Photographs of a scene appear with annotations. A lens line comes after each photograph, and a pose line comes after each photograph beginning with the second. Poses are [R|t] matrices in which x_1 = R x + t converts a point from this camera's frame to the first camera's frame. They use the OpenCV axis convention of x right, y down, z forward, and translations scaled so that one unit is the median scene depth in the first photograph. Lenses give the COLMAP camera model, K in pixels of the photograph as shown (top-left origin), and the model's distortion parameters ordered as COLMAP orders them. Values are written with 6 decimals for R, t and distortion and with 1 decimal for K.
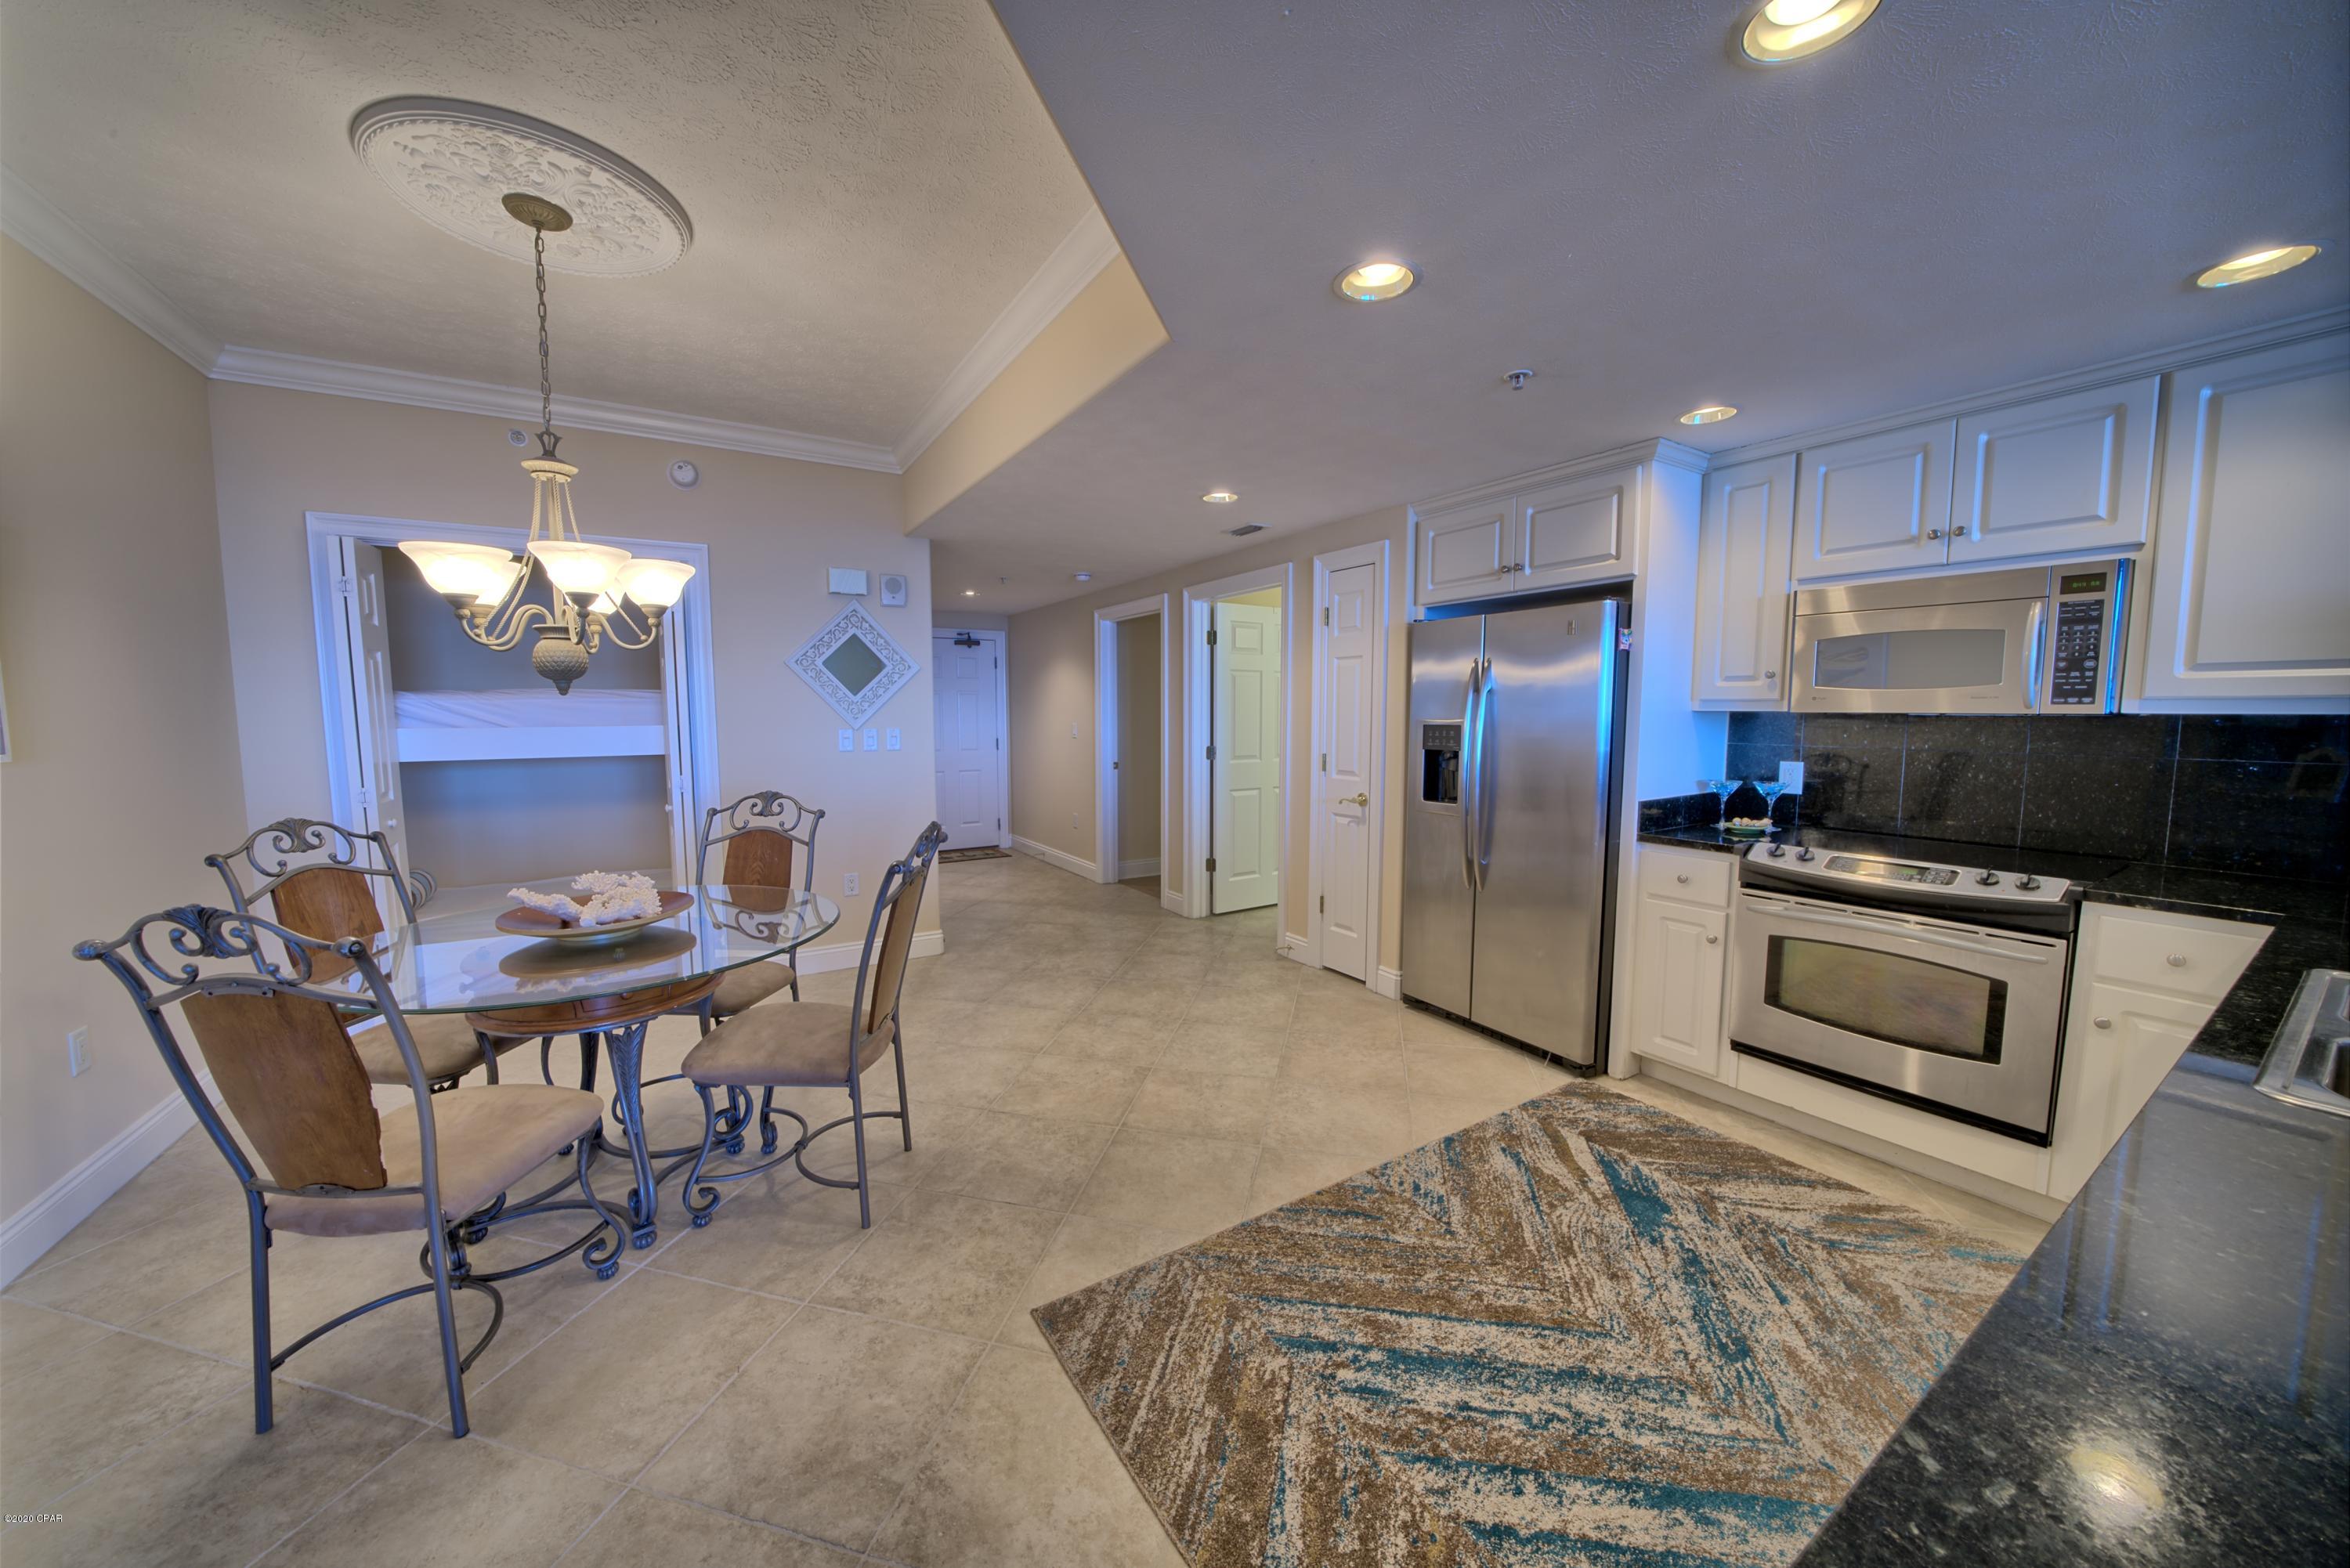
lens RADIAL K [[810.5, 0, 1165.4], [0, 810.5, 785.8], [0, 0, 1]] dist [-0.026599, 0.002668]
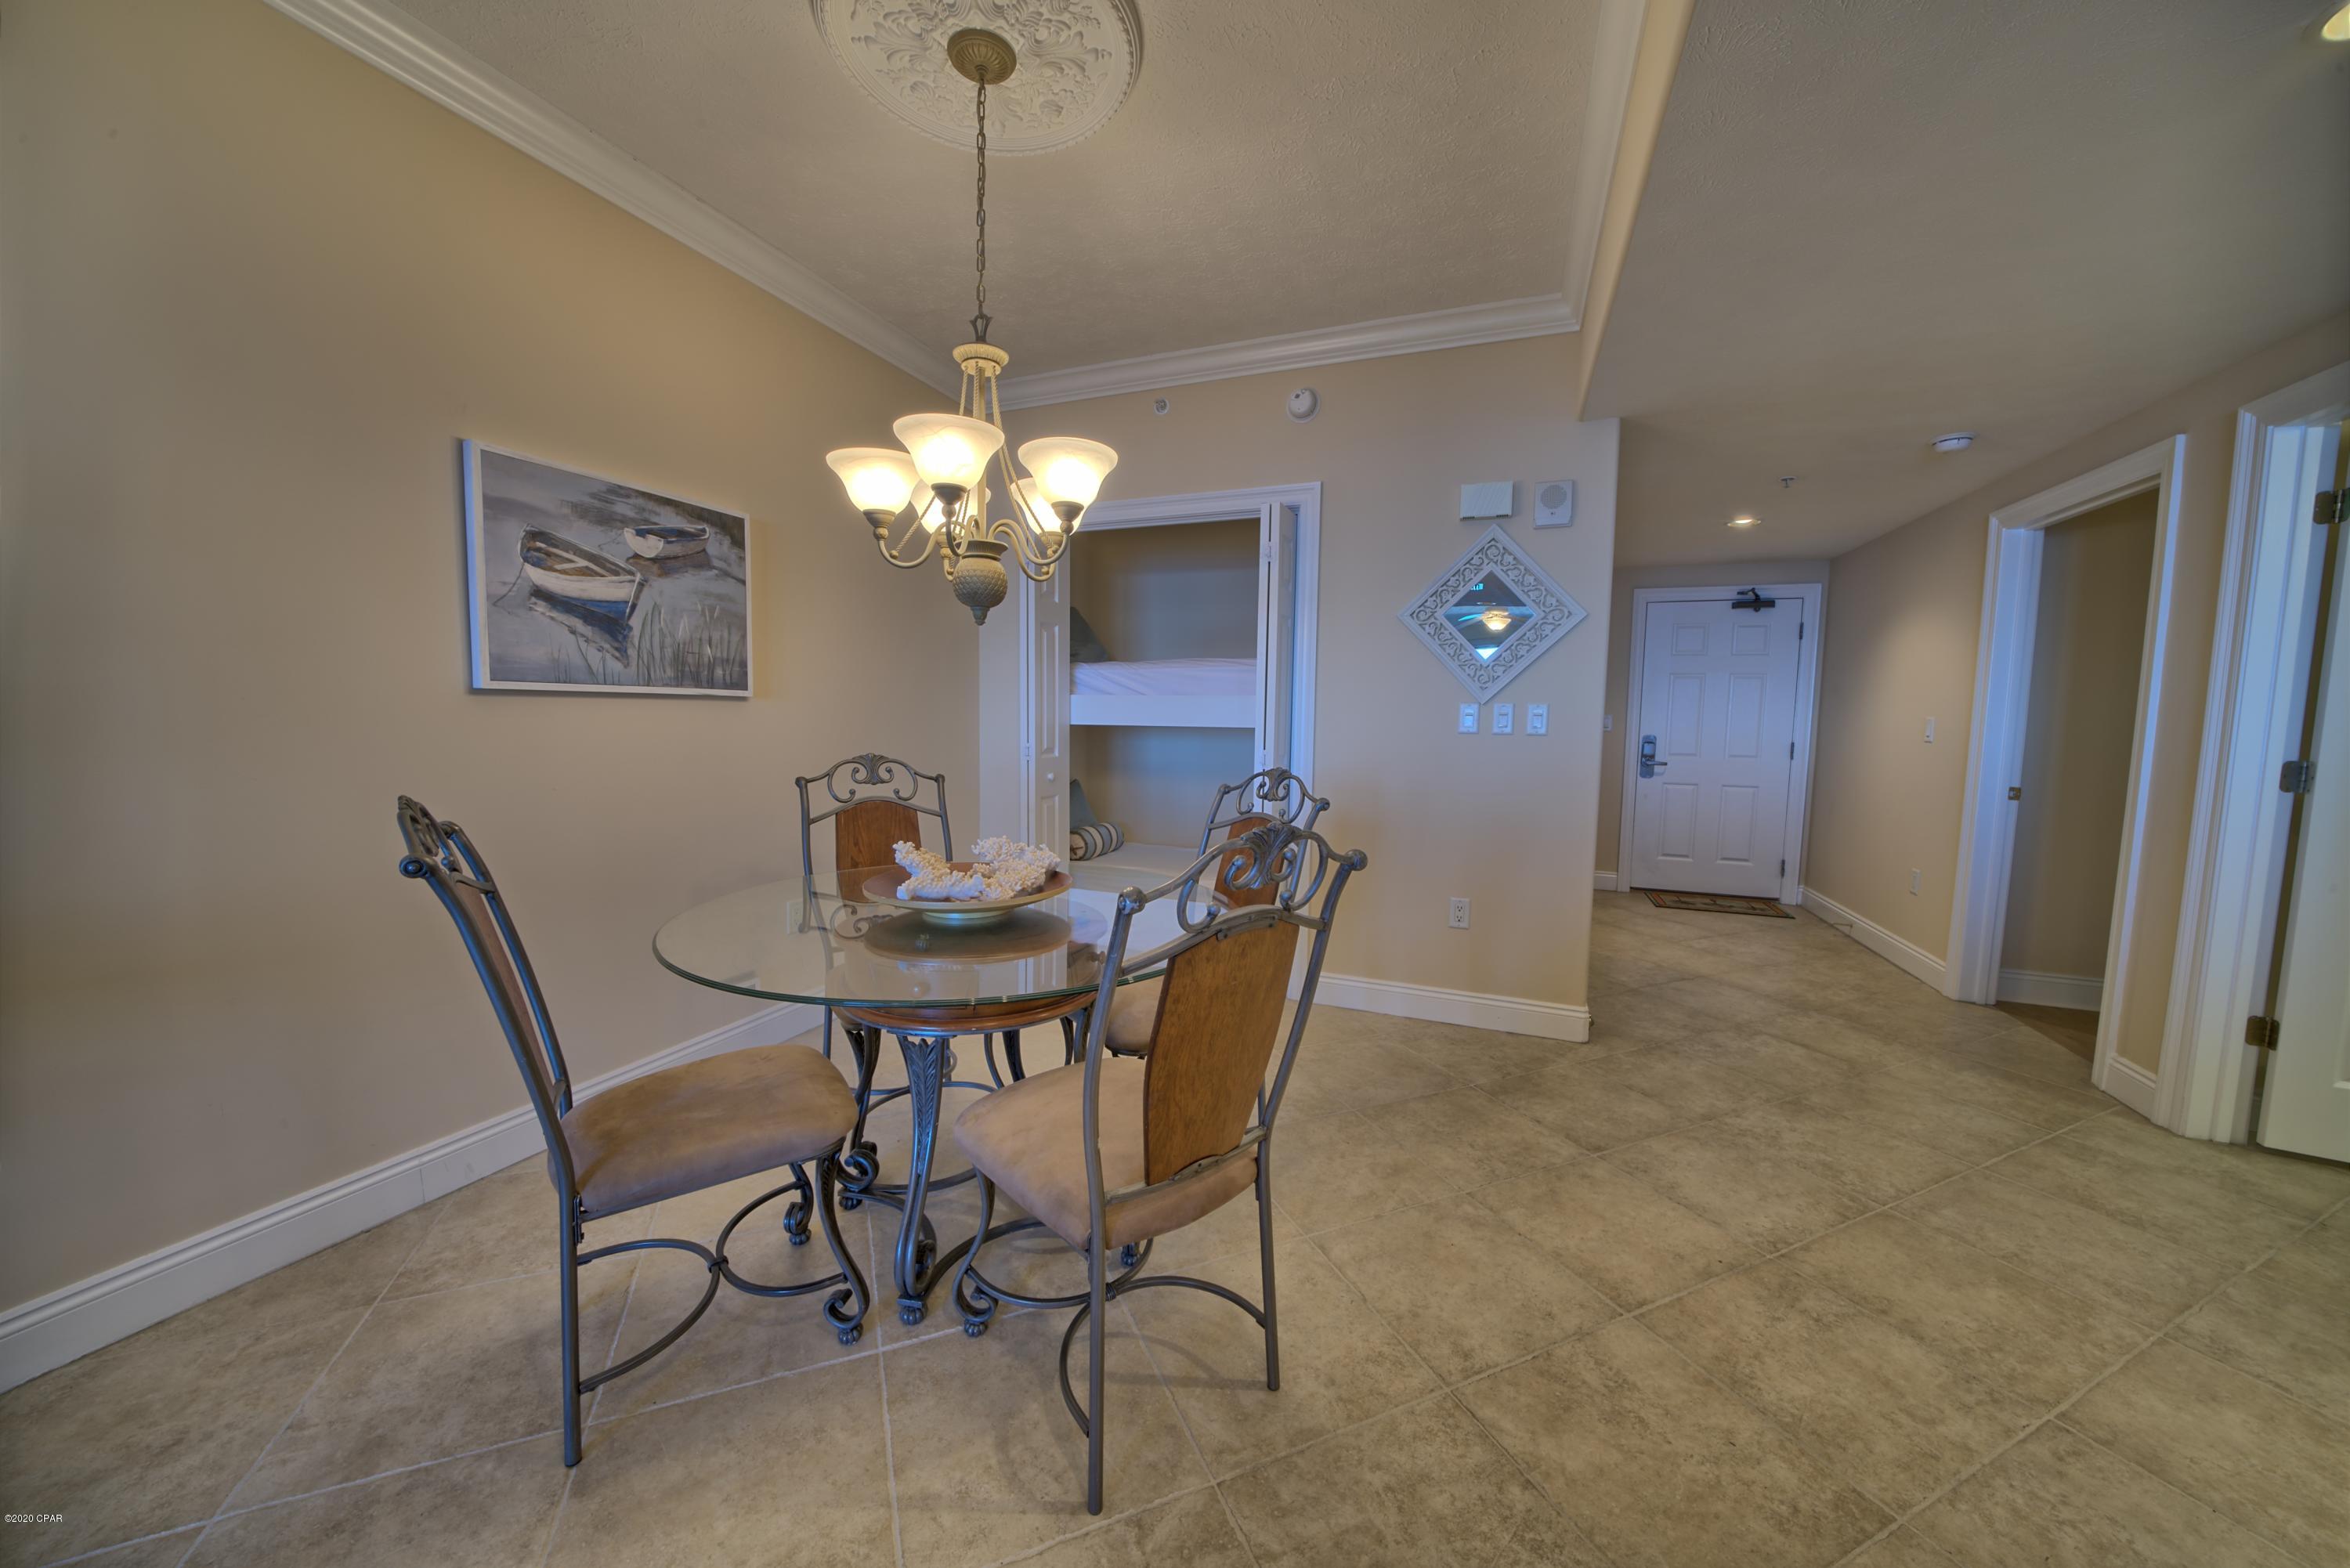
lens RADIAL K [[810.5, 0, 1166.5], [0, 810.5, 785.7], [0, 0, 1]] dist [-0.026599, 0.002668]
pose [[0.594598, 0.079005, -0.800132, 0.045715], [-0.089773, 0.995461, 0.031579, 0.008406], [0.798996, 0.053054, 0.598992, 0.435374]]
